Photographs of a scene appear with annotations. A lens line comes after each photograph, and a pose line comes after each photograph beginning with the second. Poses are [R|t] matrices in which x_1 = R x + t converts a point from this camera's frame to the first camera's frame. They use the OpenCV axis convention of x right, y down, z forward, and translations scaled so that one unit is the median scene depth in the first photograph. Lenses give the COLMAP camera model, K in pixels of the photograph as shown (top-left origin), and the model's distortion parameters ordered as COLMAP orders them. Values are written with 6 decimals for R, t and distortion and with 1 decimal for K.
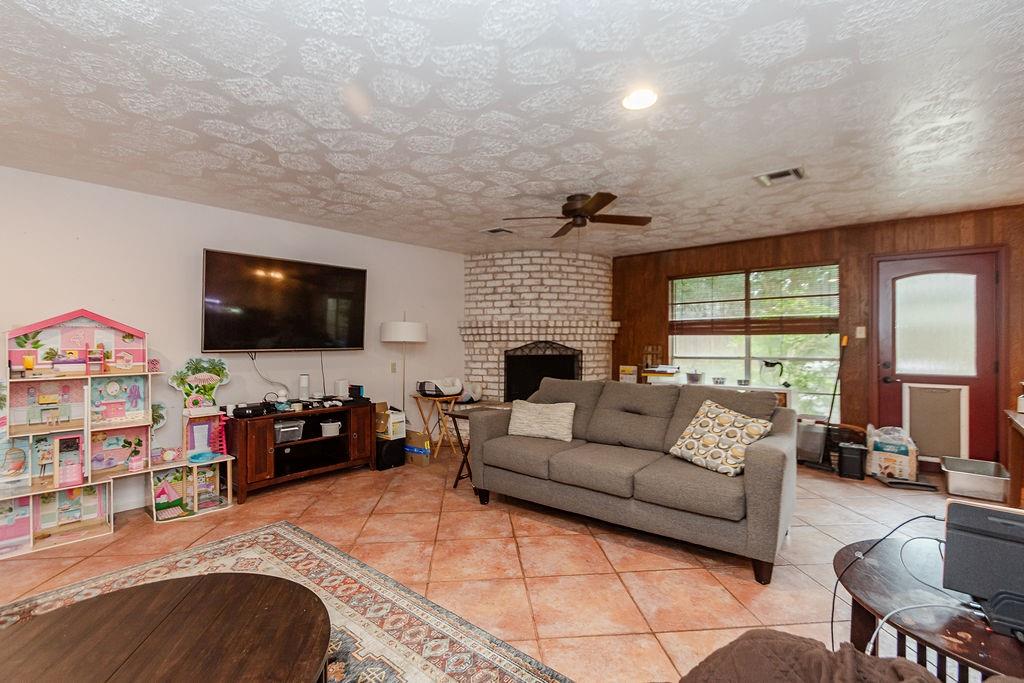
lens RADIAL K [[459.8, 0, 516.1], [0, 459.8, 343.4], [0, 0, 1]] dist [0.002867, -0.000196]
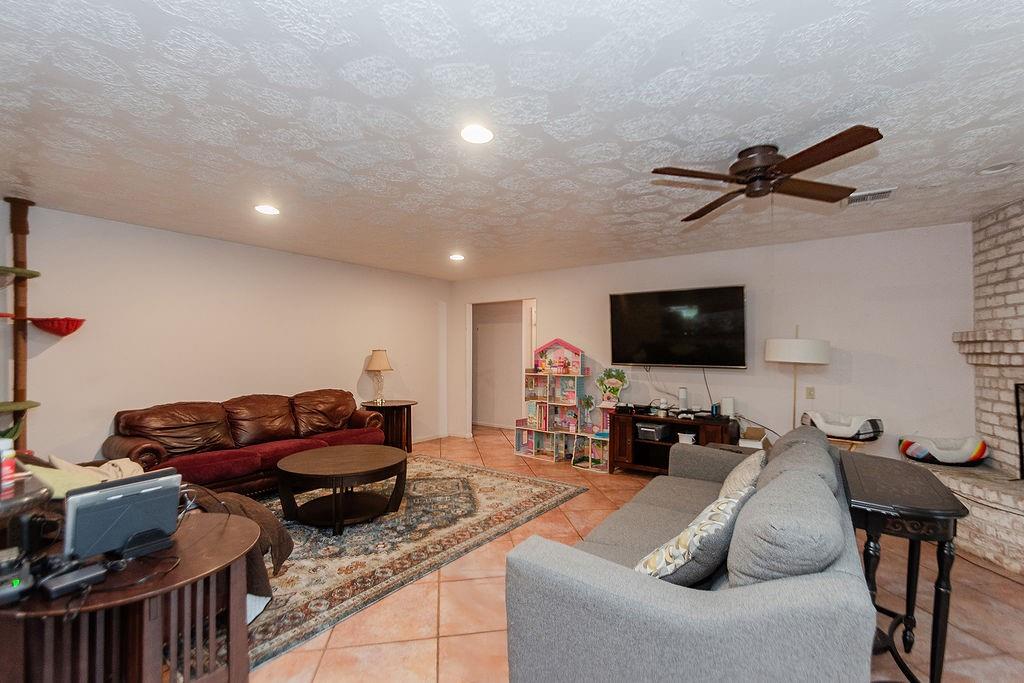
lens RADIAL K [[459.8, 0, 516.1], [0, 459.8, 343.4], [0, 0, 1]] dist [0.002867, -0.000196]
pose [[0.064850, -0.008264, -0.997861, 0.678530], [-0.014652, 0.999850, -0.009232, -0.026573], [0.997787, 0.015219, 0.064720, 0.535131]]
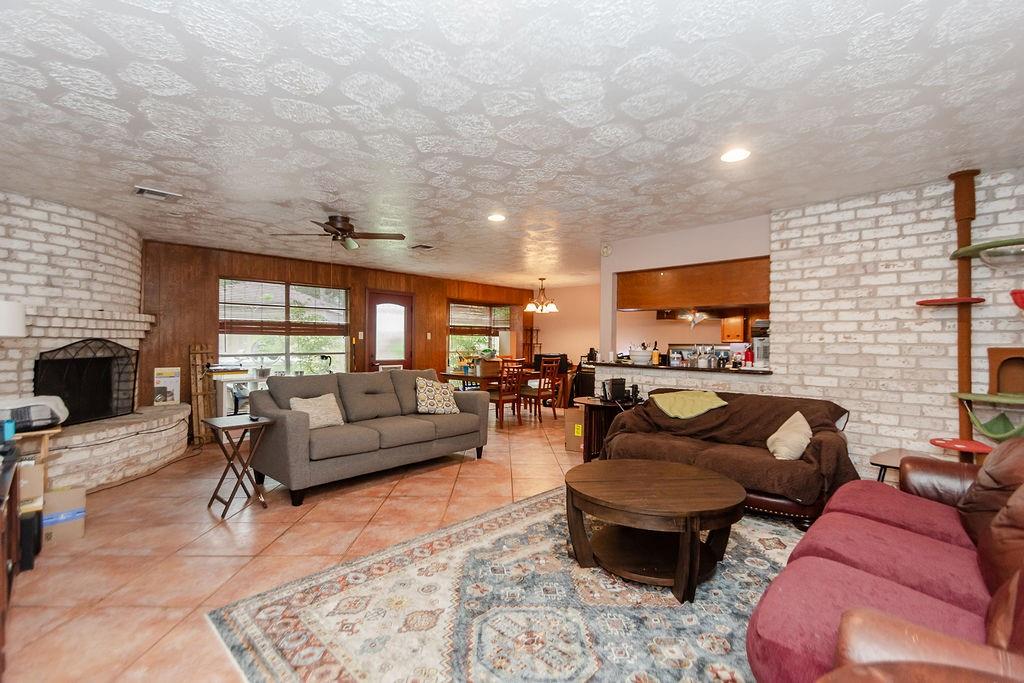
lens RADIAL K [[459.8, 0, 516.1], [0, 459.8, 343.4], [0, 0, 1]] dist [0.002867, -0.000196]
pose [[0.065967, 0.000676, 0.997822, -0.877053], [-0.000613, 1.000000, -0.000637, 0.004028], [-0.997822, -0.000570, 0.065967, 0.407888]]
